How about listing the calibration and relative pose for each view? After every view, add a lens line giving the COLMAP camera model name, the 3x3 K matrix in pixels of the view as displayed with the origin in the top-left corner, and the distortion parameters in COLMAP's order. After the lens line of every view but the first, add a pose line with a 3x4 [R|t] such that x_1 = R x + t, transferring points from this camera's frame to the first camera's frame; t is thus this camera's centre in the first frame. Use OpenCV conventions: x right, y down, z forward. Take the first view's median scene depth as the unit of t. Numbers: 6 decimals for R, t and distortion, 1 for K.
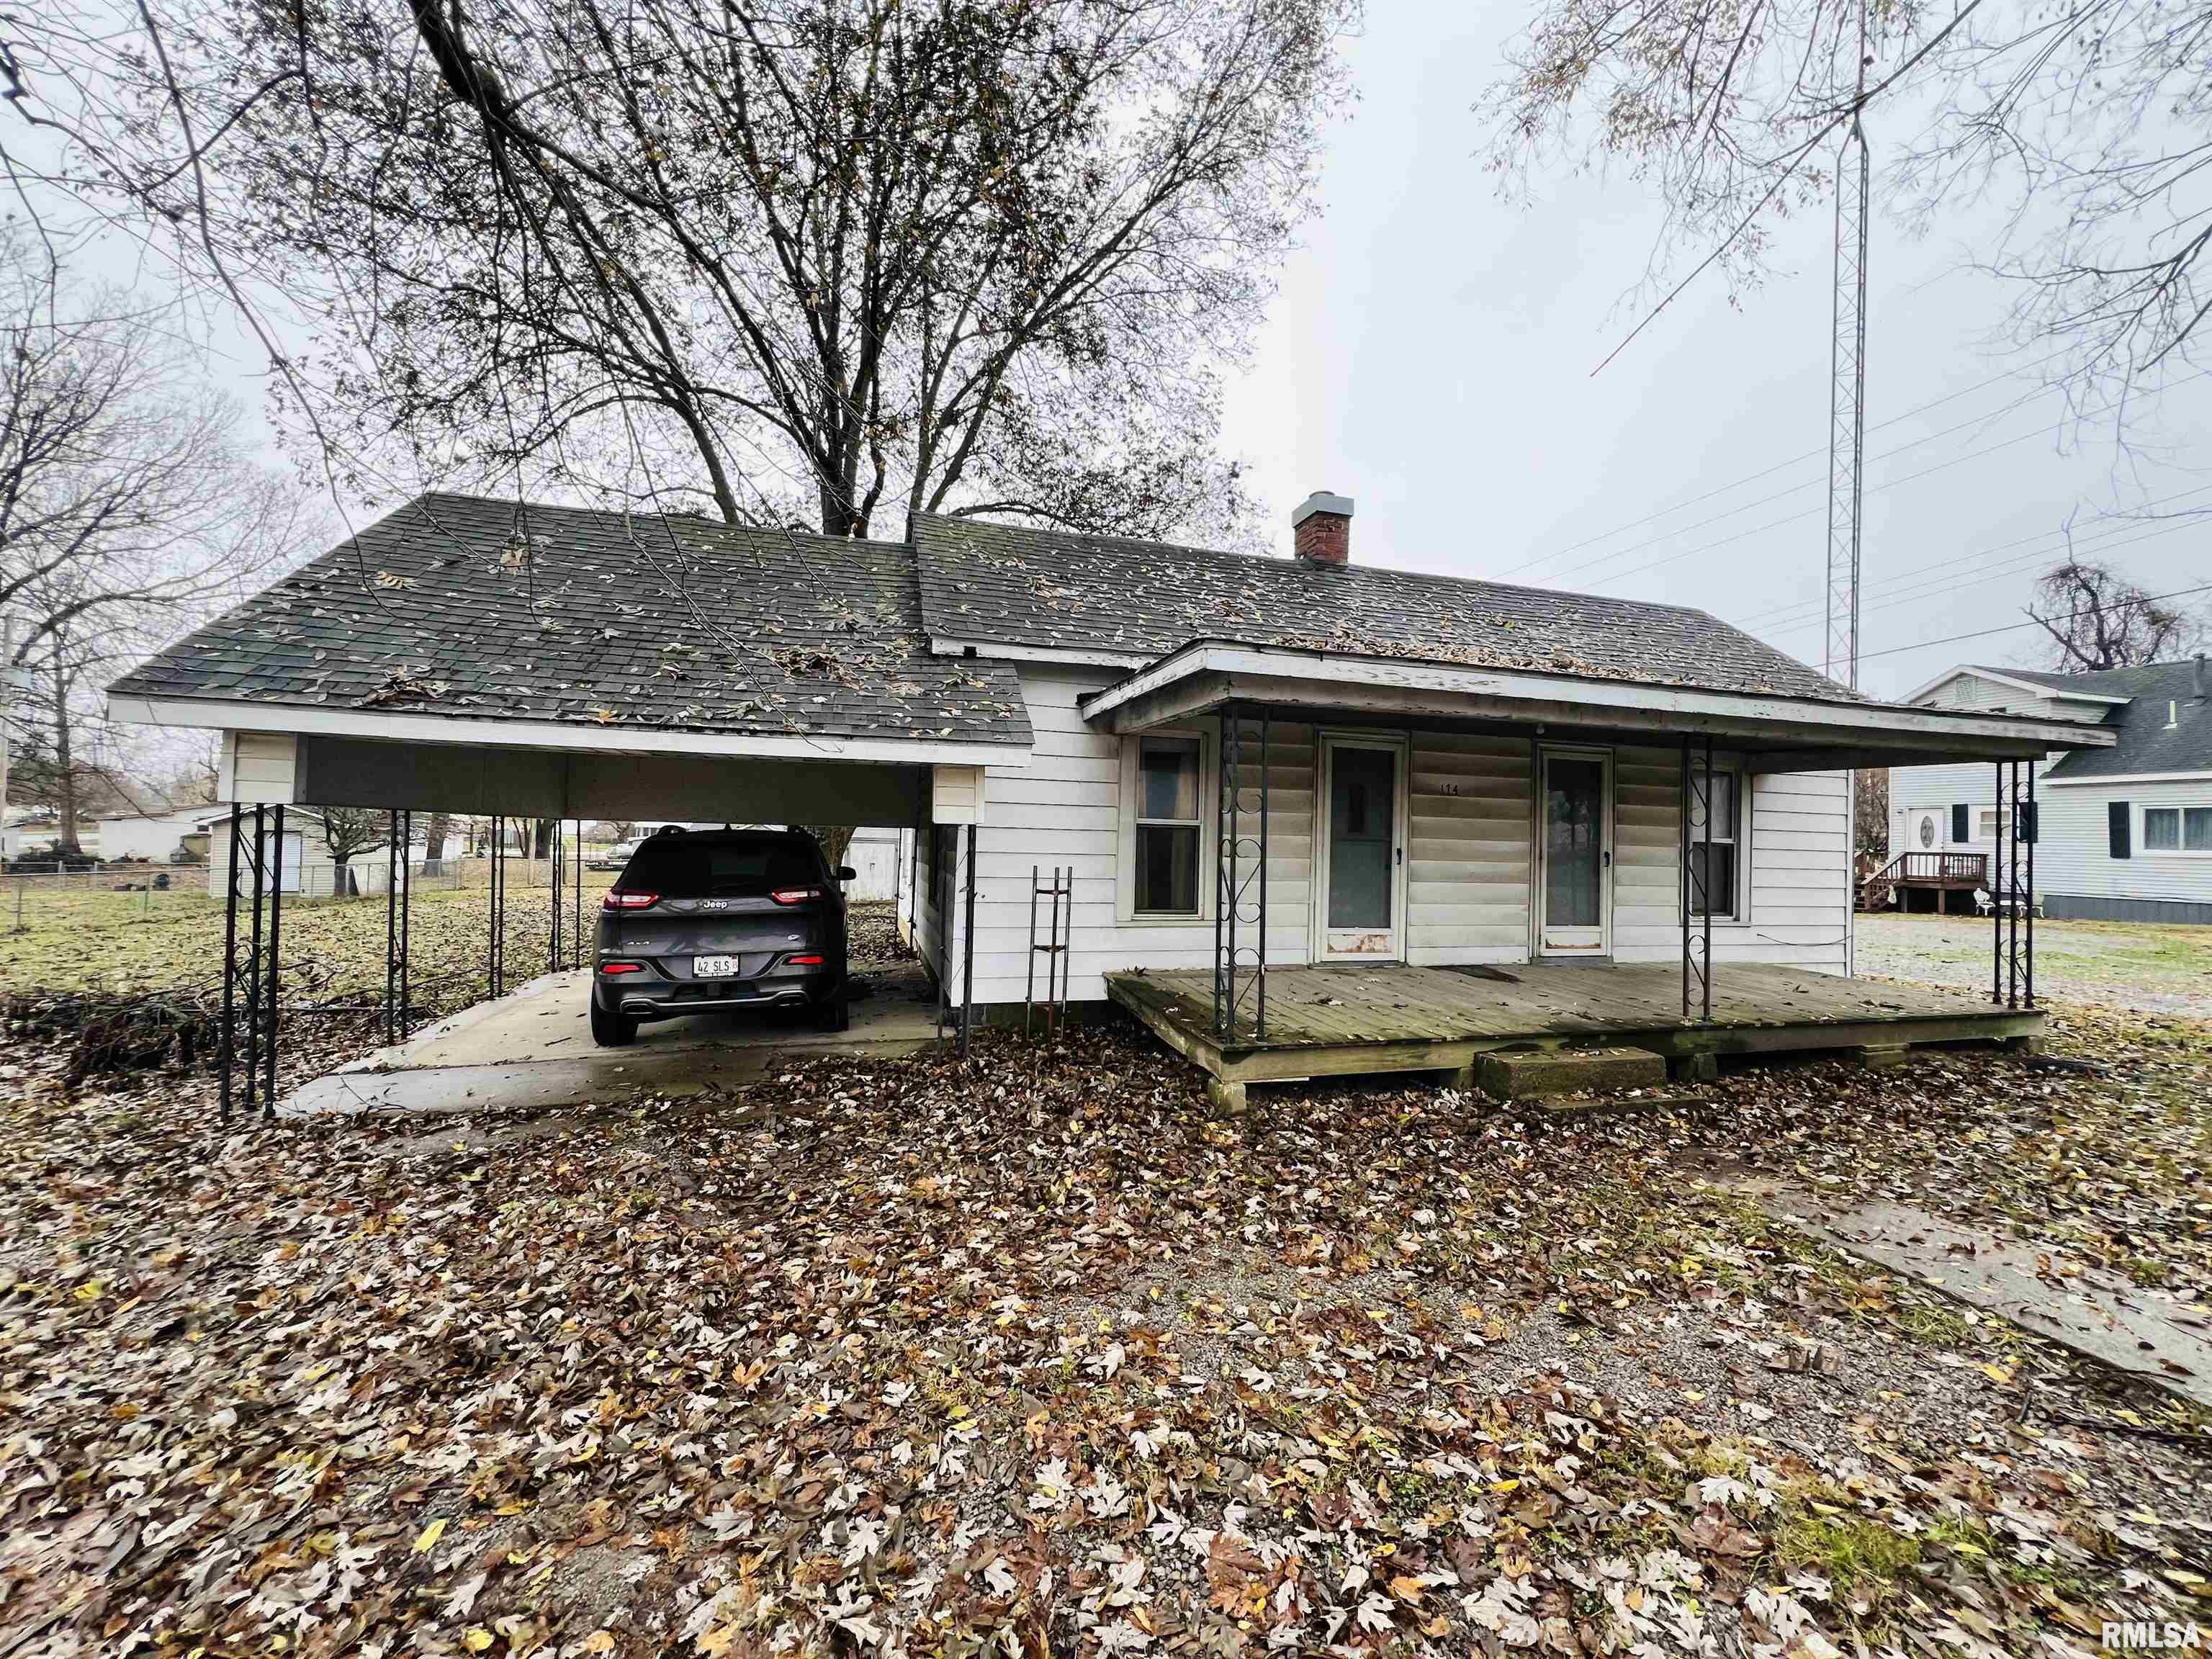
lens RADIAL K [[881.3, 0, 1103.4], [0, 881.3, 830.0], [0, 0, 1]] dist [0.001807, -0.000399]
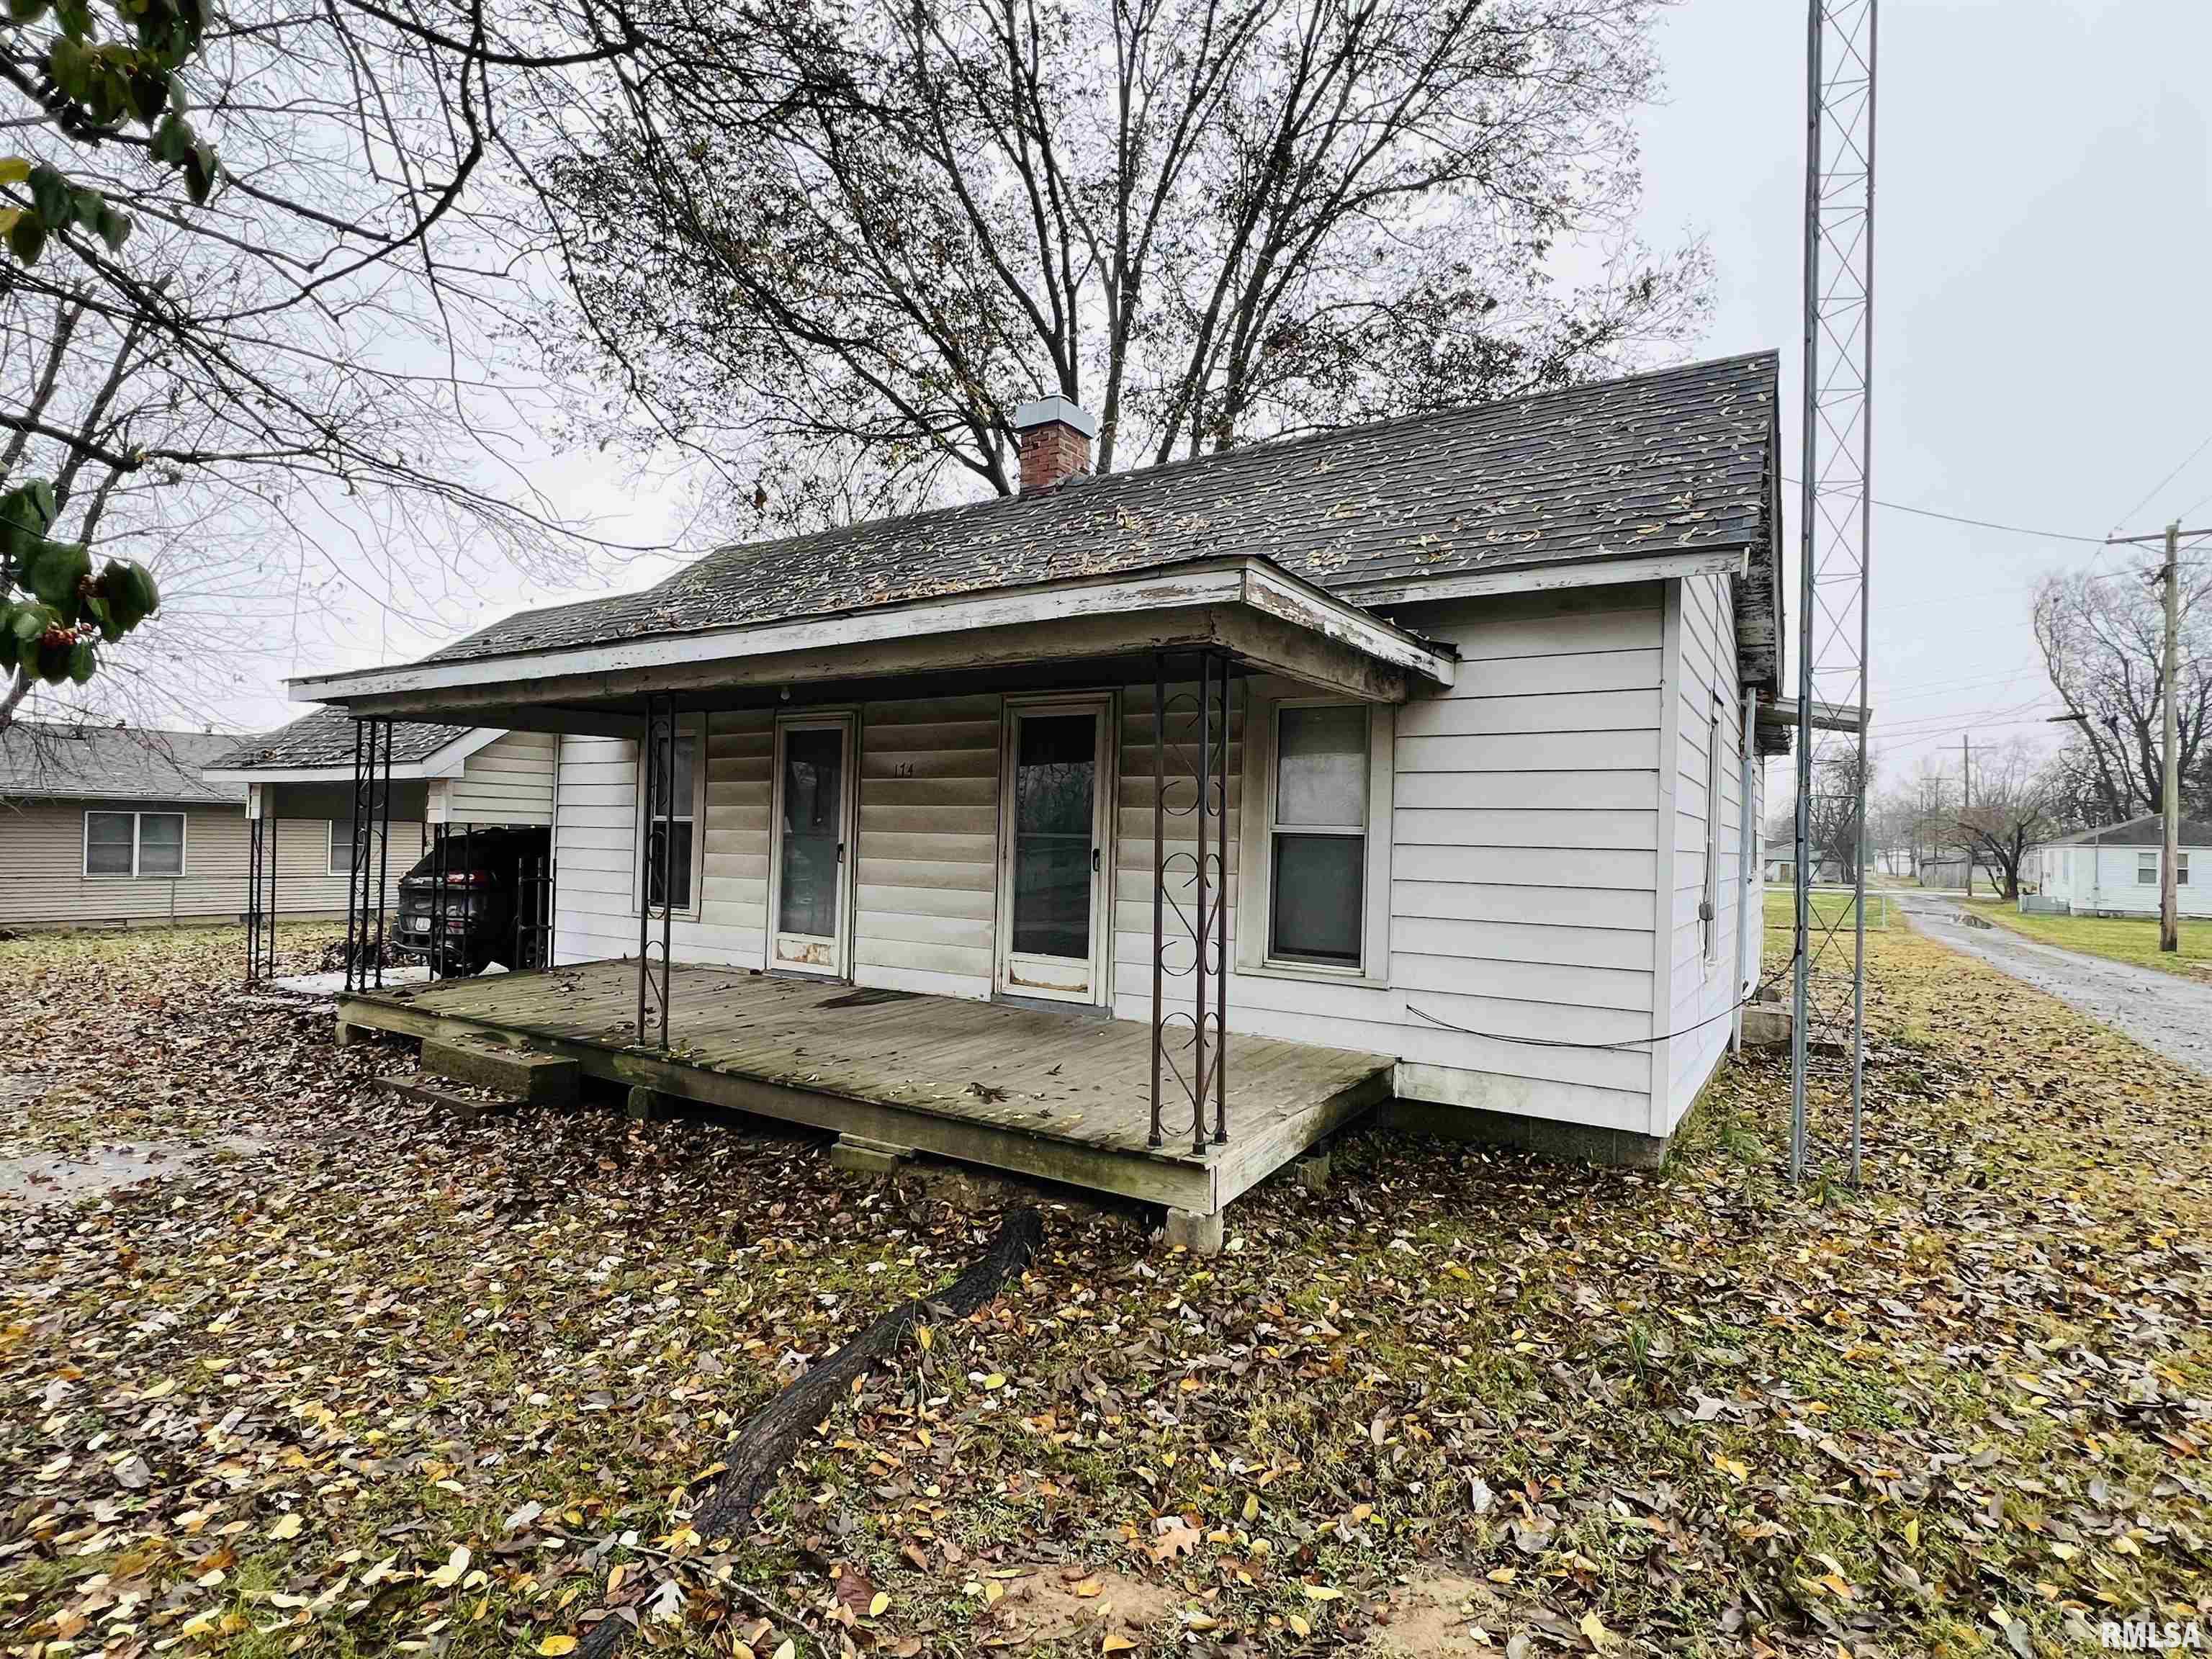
lens RADIAL K [[1122.6, 0, 1104.5], [0, 1122.6, 826.8], [0, 0, 1]] dist [-0.000069, 0.000617]
pose [[0.652001, -0.020521, -0.757941, 1.313005], [0.001720, 0.999671, -0.025586, 0.032231], [0.758217, 0.015378, 0.651821, 0.487550]]
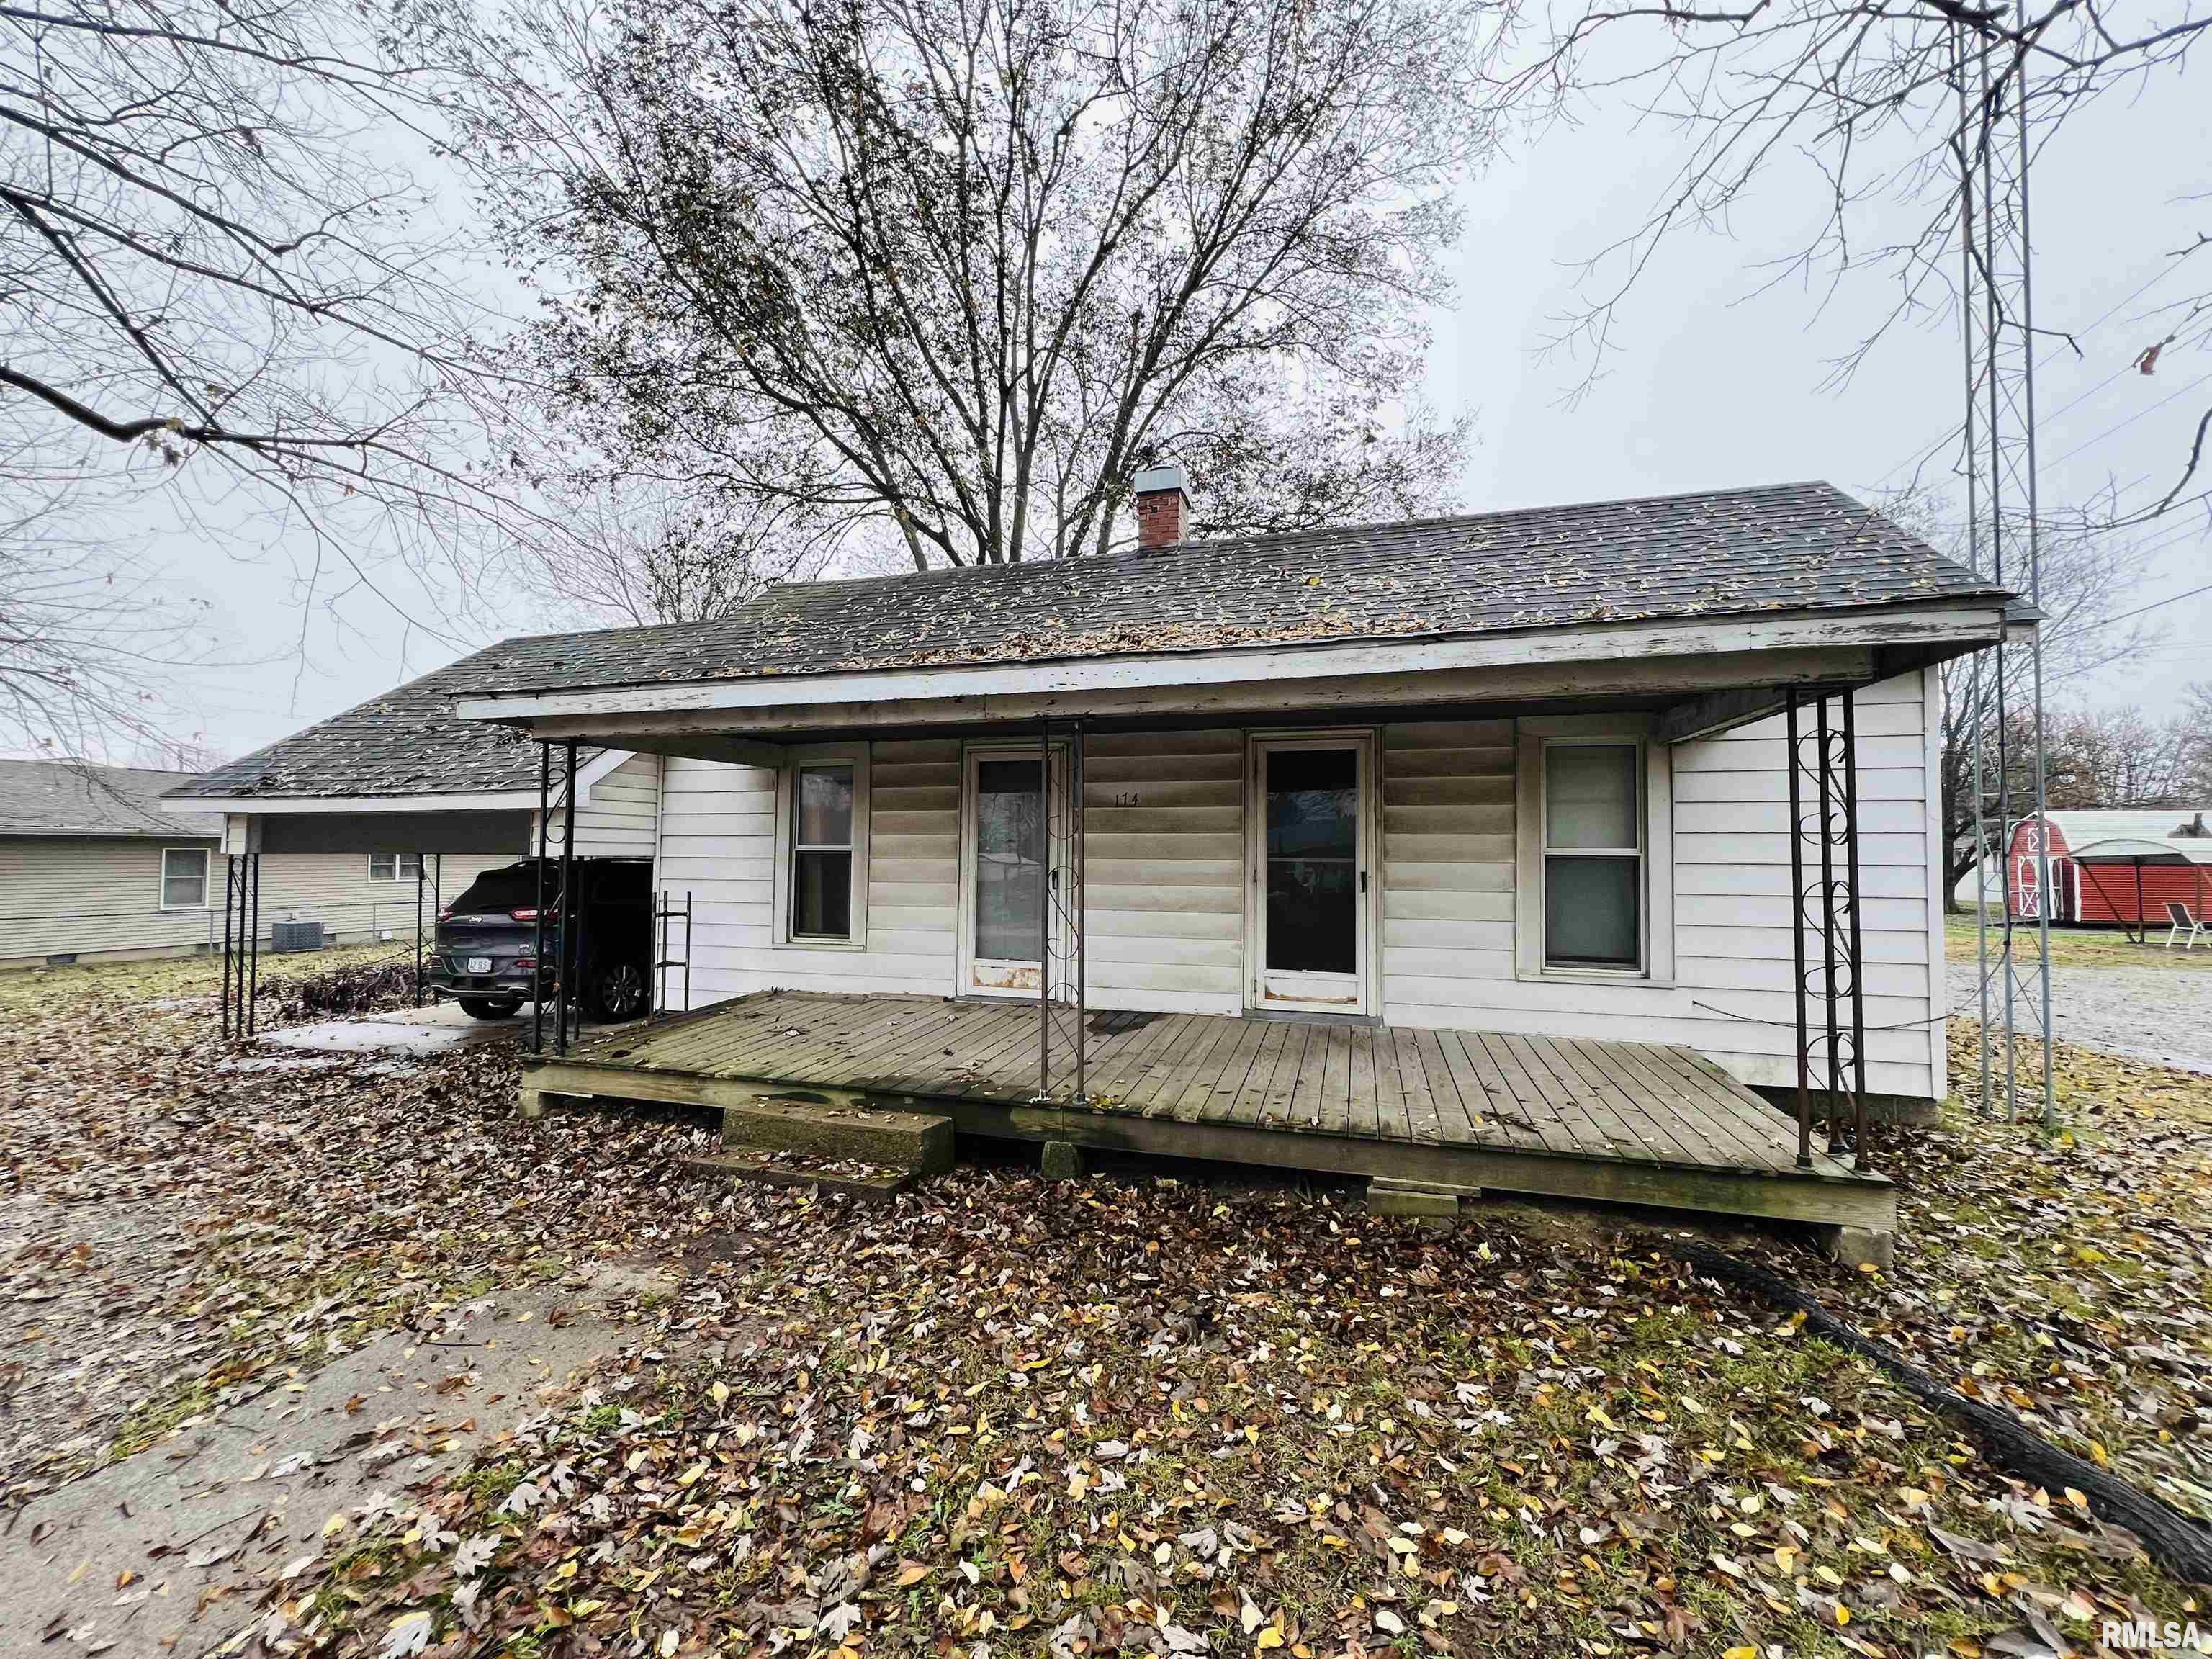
lens RADIAL K [[881.3, 0, 1106.9], [0, 881.3, 824.9], [0, 0, 1]] dist [0.001807, -0.000399]
pose [[0.837014, -0.041739, -0.545587, 0.854663], [0.022186, 0.998855, -0.042379, 0.013339], [0.546731, 0.023367, 0.836982, 0.294342]]
